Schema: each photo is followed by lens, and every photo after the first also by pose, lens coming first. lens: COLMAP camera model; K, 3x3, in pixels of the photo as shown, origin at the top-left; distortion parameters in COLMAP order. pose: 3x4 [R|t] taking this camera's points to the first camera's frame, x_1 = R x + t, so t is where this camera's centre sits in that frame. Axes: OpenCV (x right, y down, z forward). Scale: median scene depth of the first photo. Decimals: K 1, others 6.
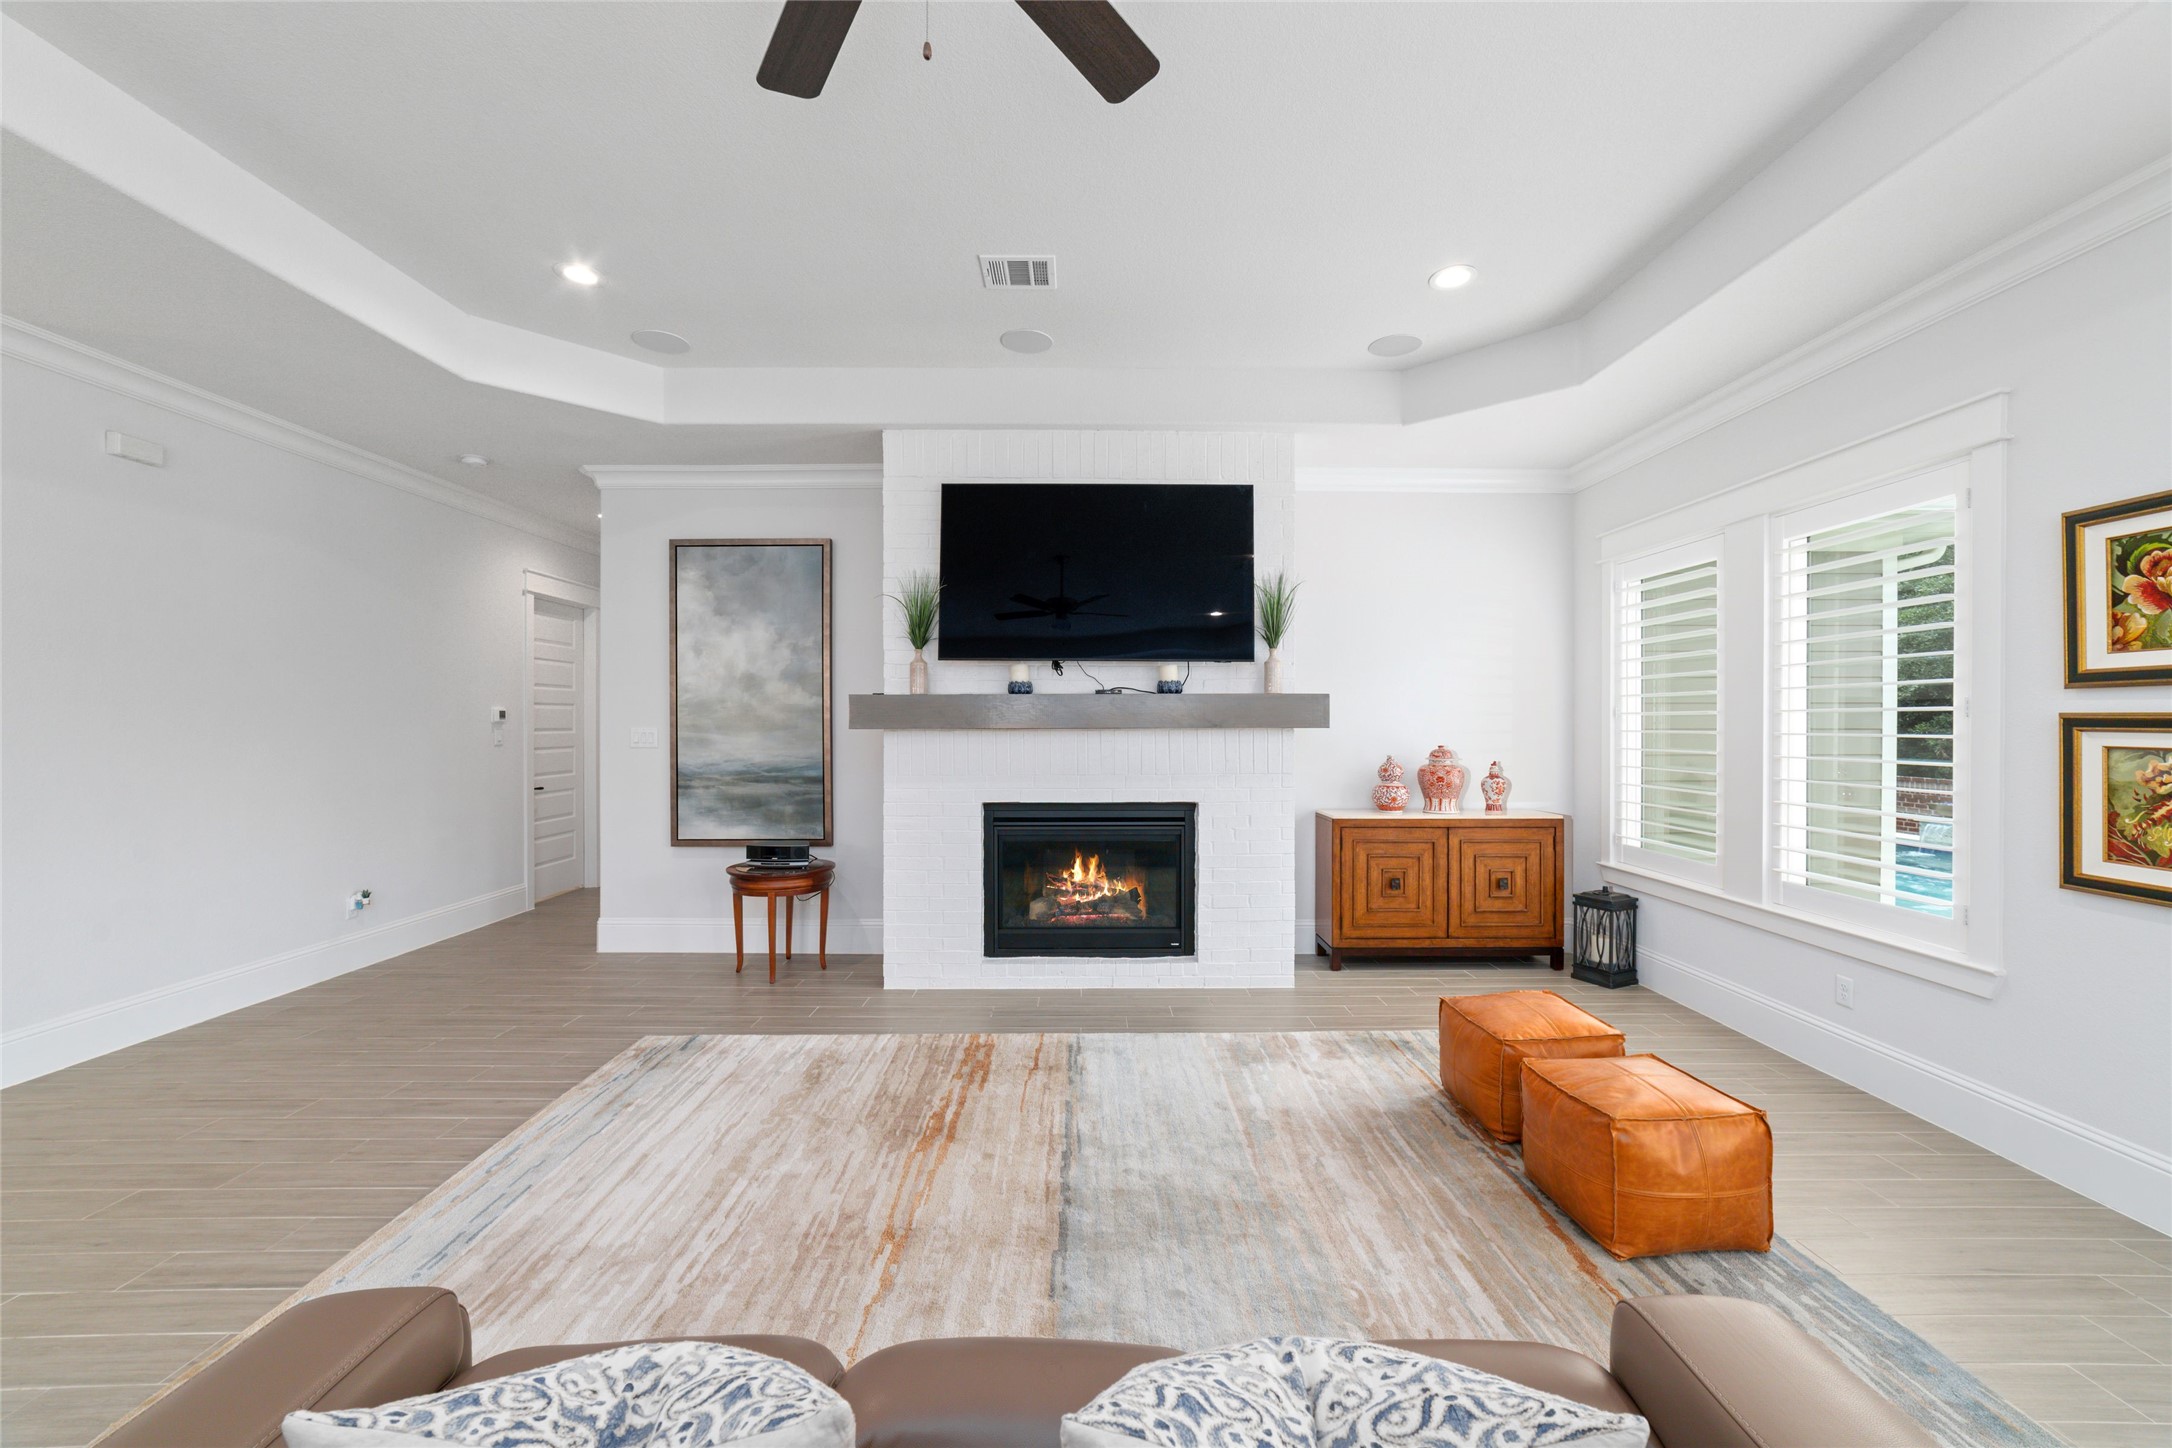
lens RADIAL K [[831.8, 0, 1093.3], [0, 831.8, 725.5], [0, 0, 1]] dist [-0.017362, 0.006252]
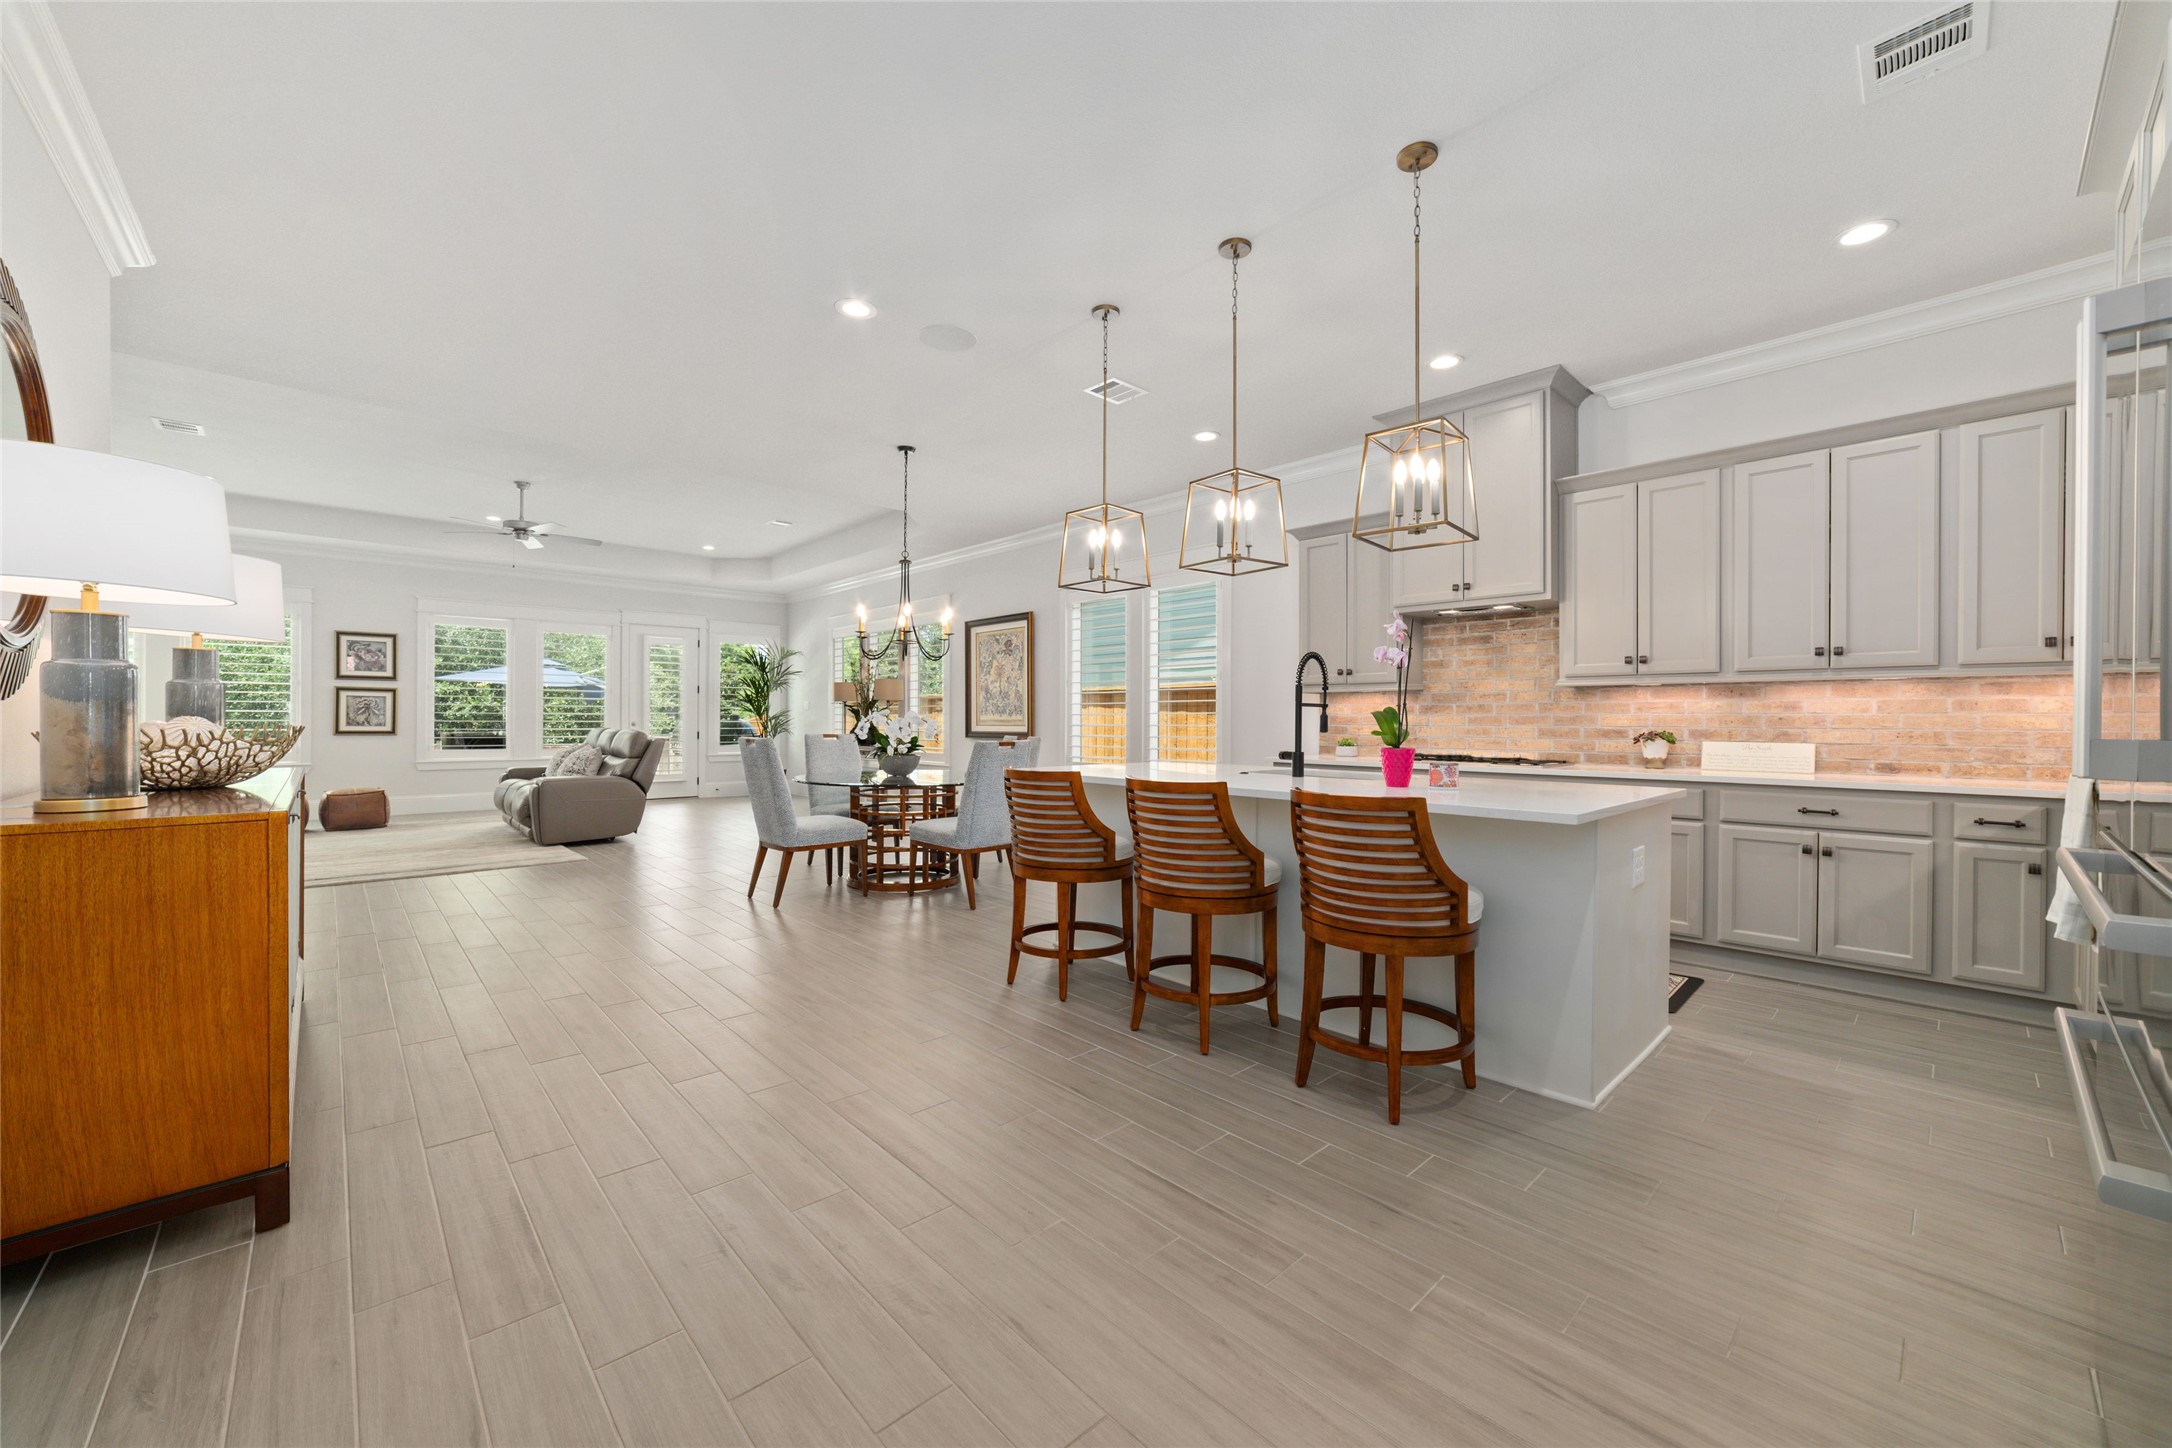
lens RADIAL K [[831.8, 0, 1084.8], [0, 831.8, 717.8], [0, 0, 1]] dist [-0.017362, 0.006252]
pose [[-0.670870, 0.001912, 0.741572, -2.139621], [0.001359, 0.999998, -0.001349, 0.076883], [-0.741574, 0.000103, -0.670871, 0.573112]]
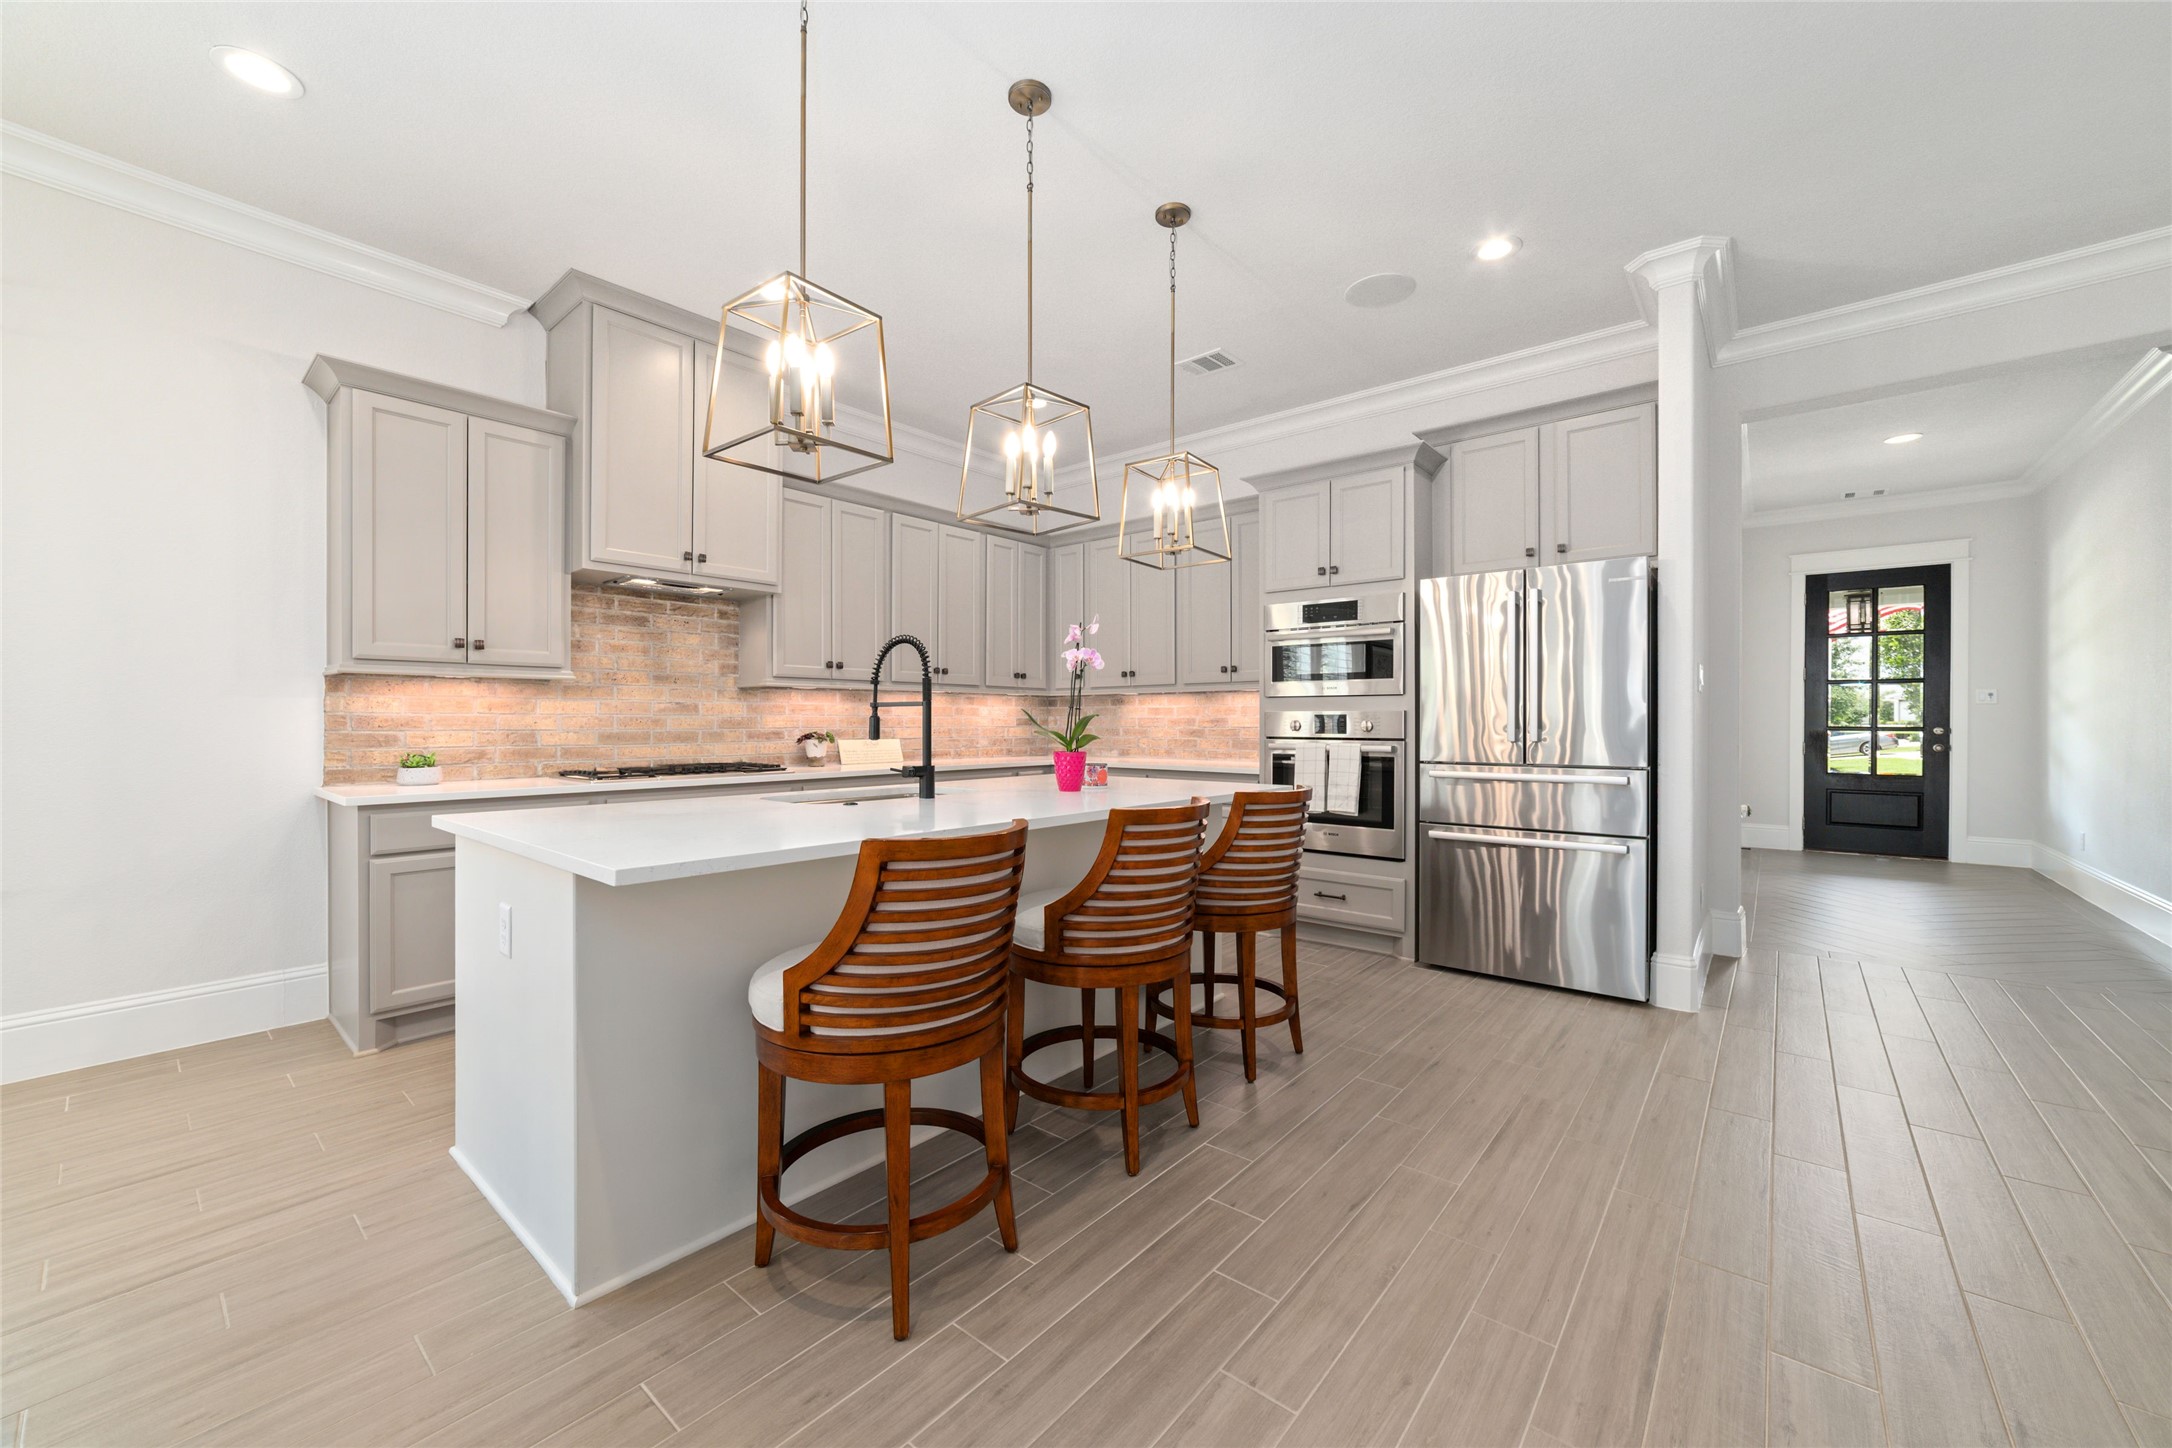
lens RADIAL K [[831.8, 0, 1095.0], [0, 831.8, 722.2], [0, 0, 1]] dist [-0.017362, 0.006252]
pose [[-0.647282, 0.003879, -0.762240, -1.279975], [-0.001207, 0.999981, 0.006114, 0.073285], [0.762249, 0.004877, -0.647265, 0.369907]]
